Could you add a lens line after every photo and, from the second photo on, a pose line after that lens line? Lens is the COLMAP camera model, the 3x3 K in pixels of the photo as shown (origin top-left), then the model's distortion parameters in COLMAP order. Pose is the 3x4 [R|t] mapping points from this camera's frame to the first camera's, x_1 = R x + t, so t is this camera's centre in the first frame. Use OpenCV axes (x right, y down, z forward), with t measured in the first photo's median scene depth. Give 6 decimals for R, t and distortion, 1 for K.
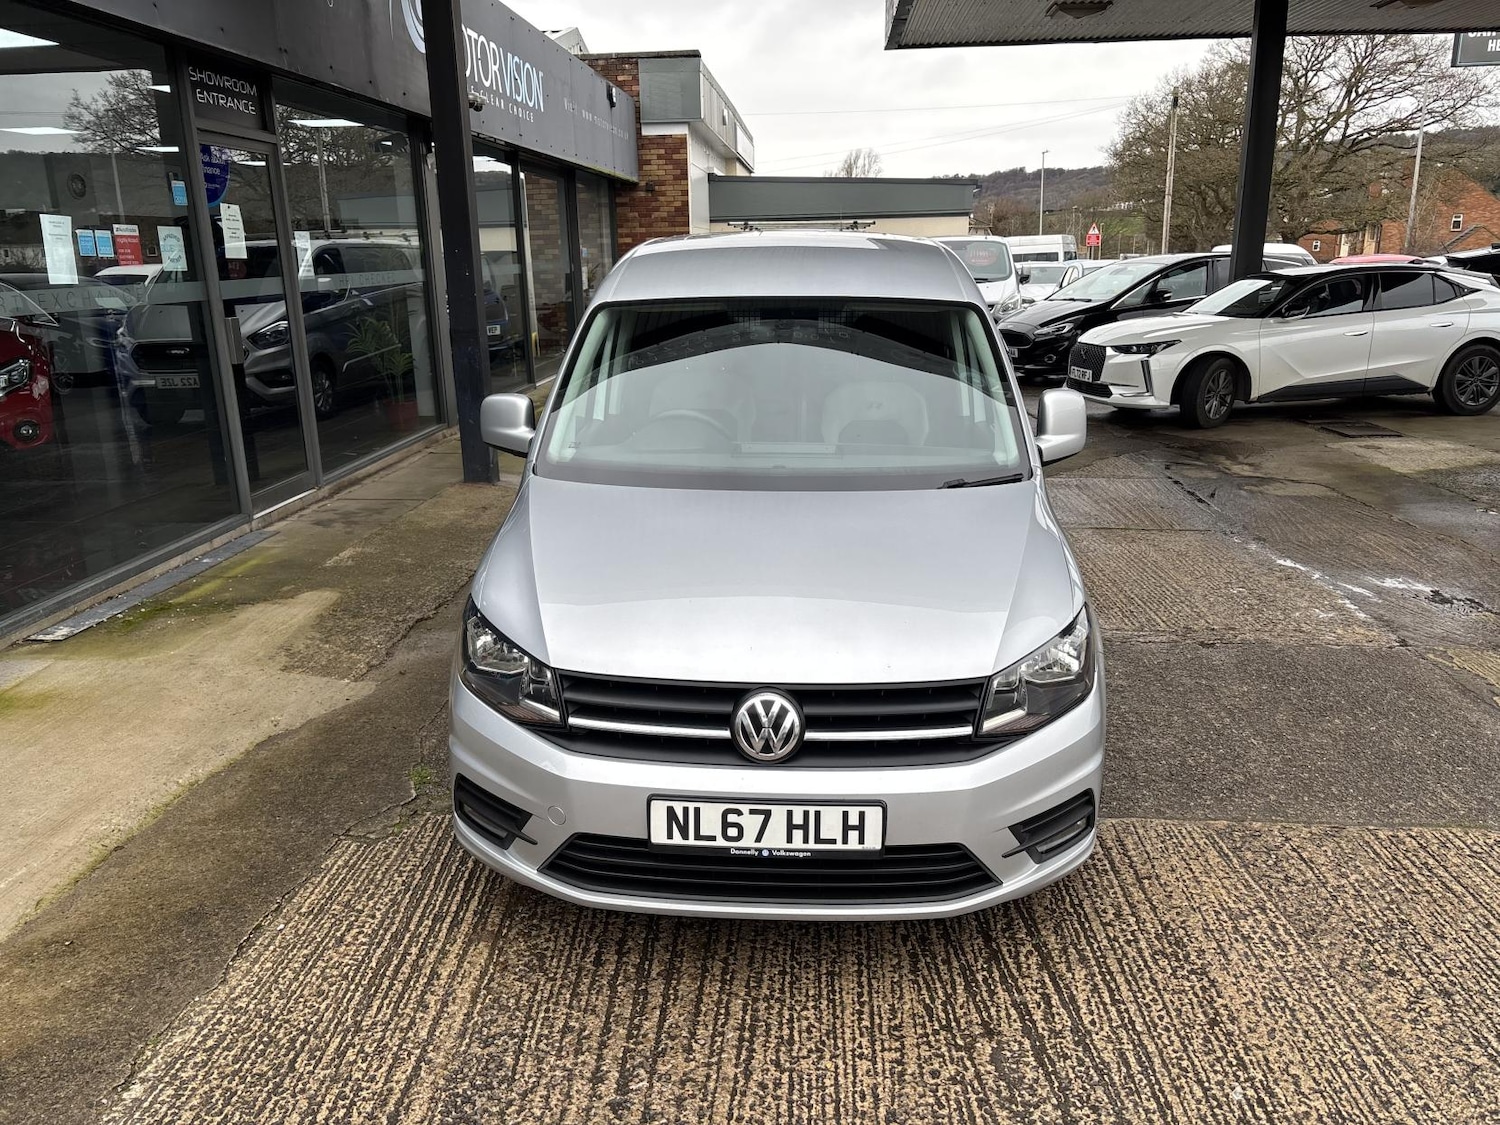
lens RADIAL K [[1142.3, 0, 746.5], [0, 1142.3, 568.6], [0, 0, 1]] dist [0.043449, -0.041867]
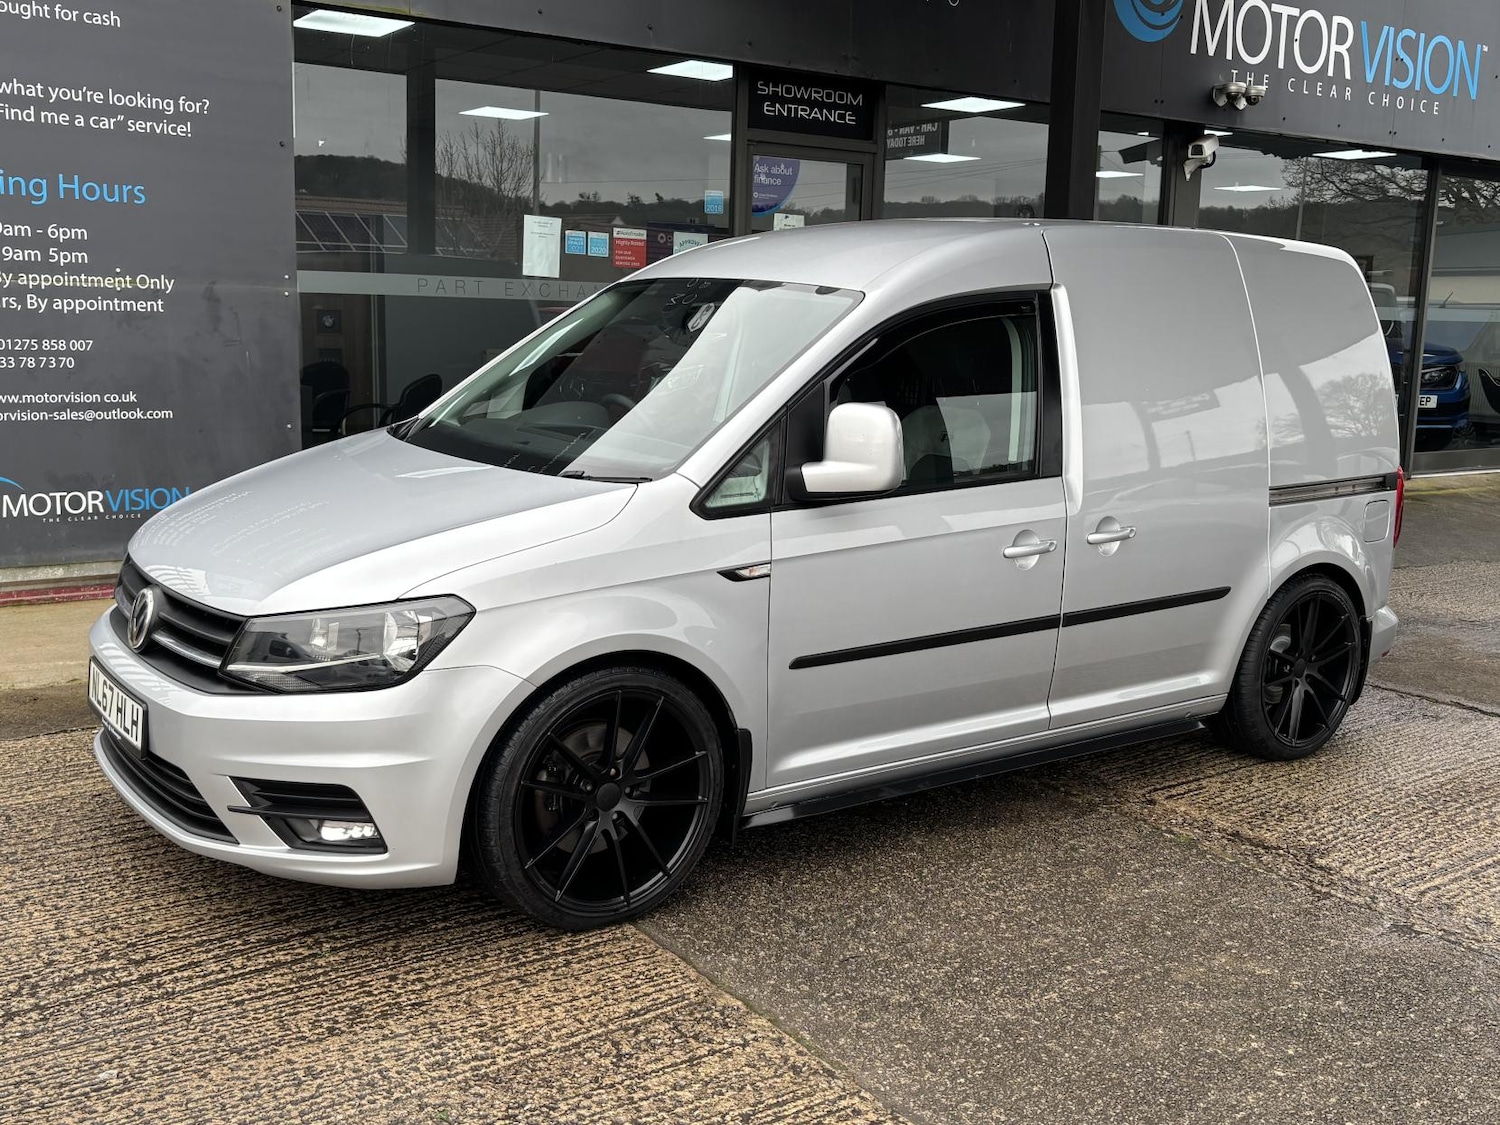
lens RADIAL K [[1504.6, 0, 731.4], [0, 1504.6, 552.3], [0, 0, 1]] dist [0.070426, -0.114619]
pose [[0.619820, 0.160094, -0.768240, 1.440208], [-0.246831, 0.969055, 0.002797, -0.063559], [0.744914, 0.187891, 0.640156, 0.471758]]
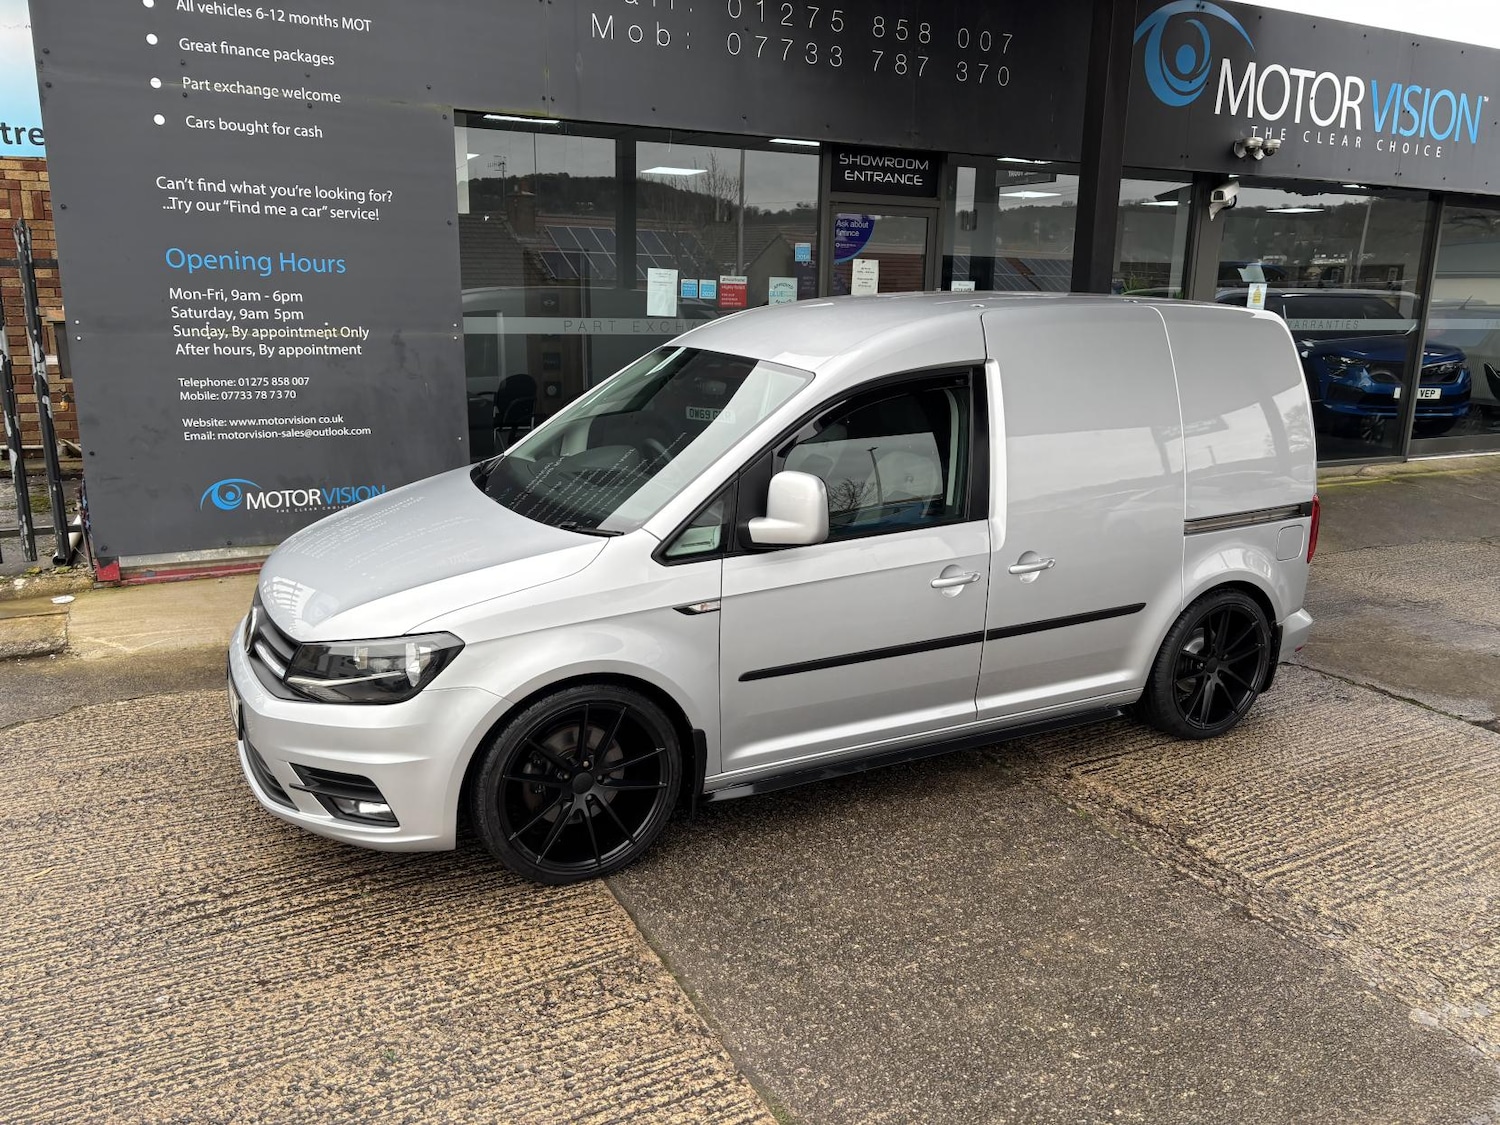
lens RADIAL K [[1133.4, 0, 754.8], [0, 1133.4, 563.8], [0, 0, 1]] dist [0.054715, -0.056794]
pose [[0.511149, 0.228009, -0.828697, 1.496022], [-0.256710, 0.960661, 0.105976, -0.252706], [0.820260, 0.158565, 0.549573, 0.701354]]
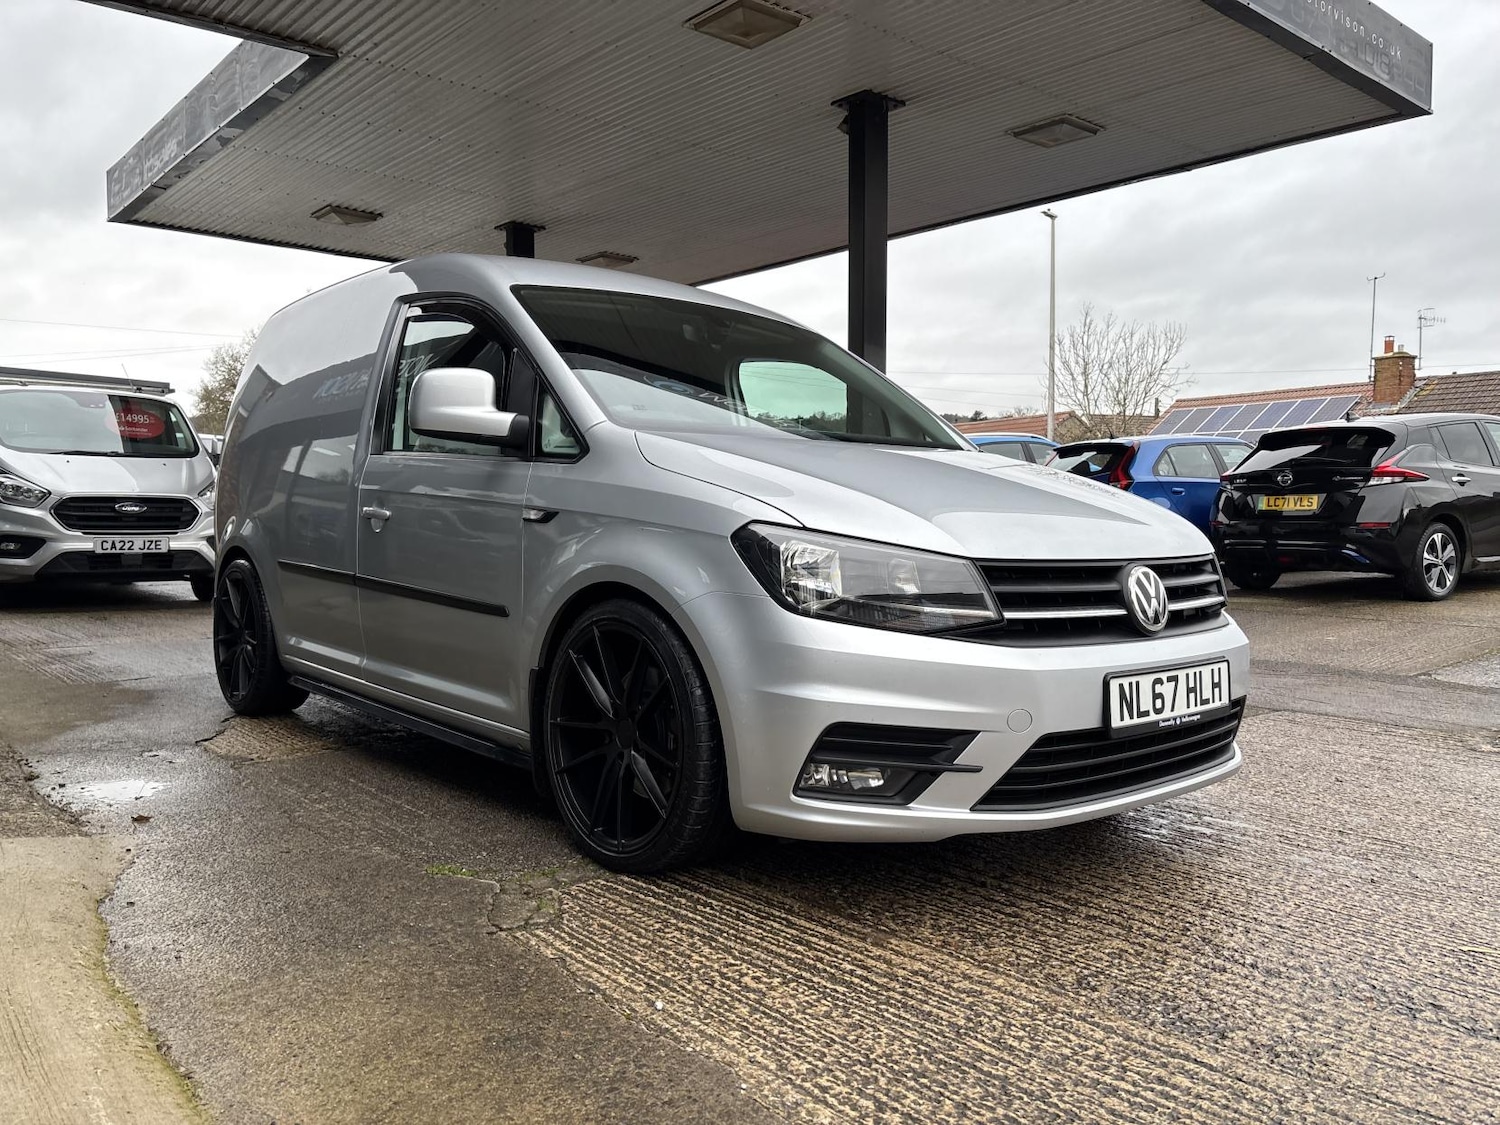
lens RADIAL K [[1138.8, 0, 740.5], [0, 1138.8, 572.0], [0, 0, 1]] dist [0.039542, -0.039258]
pose [[0.720444, -0.026130, 0.693021, -0.921501], [0.172739, 0.974557, -0.142829, 0.194089], [-0.671656, 0.222612, 0.706627, 0.513160]]
